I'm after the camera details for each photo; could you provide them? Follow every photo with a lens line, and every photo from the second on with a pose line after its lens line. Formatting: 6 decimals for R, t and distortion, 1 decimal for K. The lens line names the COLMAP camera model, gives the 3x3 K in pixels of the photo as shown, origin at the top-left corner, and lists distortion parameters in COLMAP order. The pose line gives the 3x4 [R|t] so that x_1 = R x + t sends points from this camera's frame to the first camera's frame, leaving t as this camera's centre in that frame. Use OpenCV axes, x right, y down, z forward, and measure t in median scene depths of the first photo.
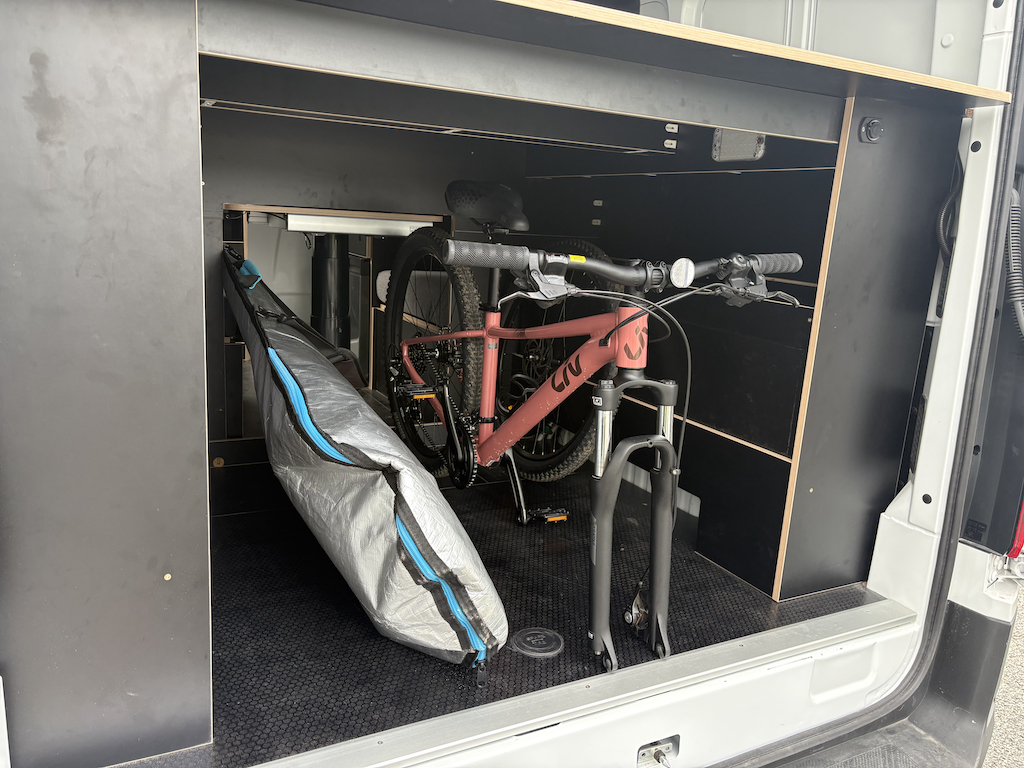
lens RADIAL K [[784.2, 0, 512.0], [0, 784.2, 384.0], [0, 0, 1]] dist [0.024107, -0.001223]
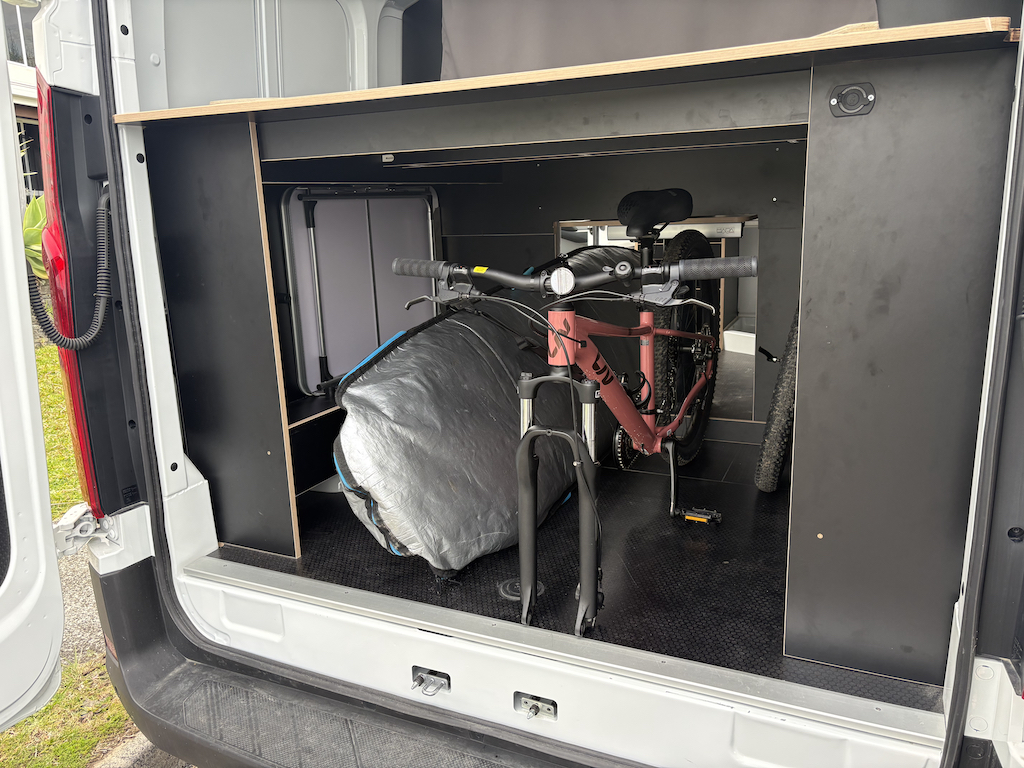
lens RADIAL K [[783.6, 0, 512.4], [0, 783.6, 382.7], [0, 0, 1]] dist [0.039325, 0.008689]
pose [[0.599637, 0.103634, -0.793533, 1.007525], [-0.094648, 0.993804, 0.058268, -0.054229], [0.794655, 0.040167, 0.605731, 0.272157]]
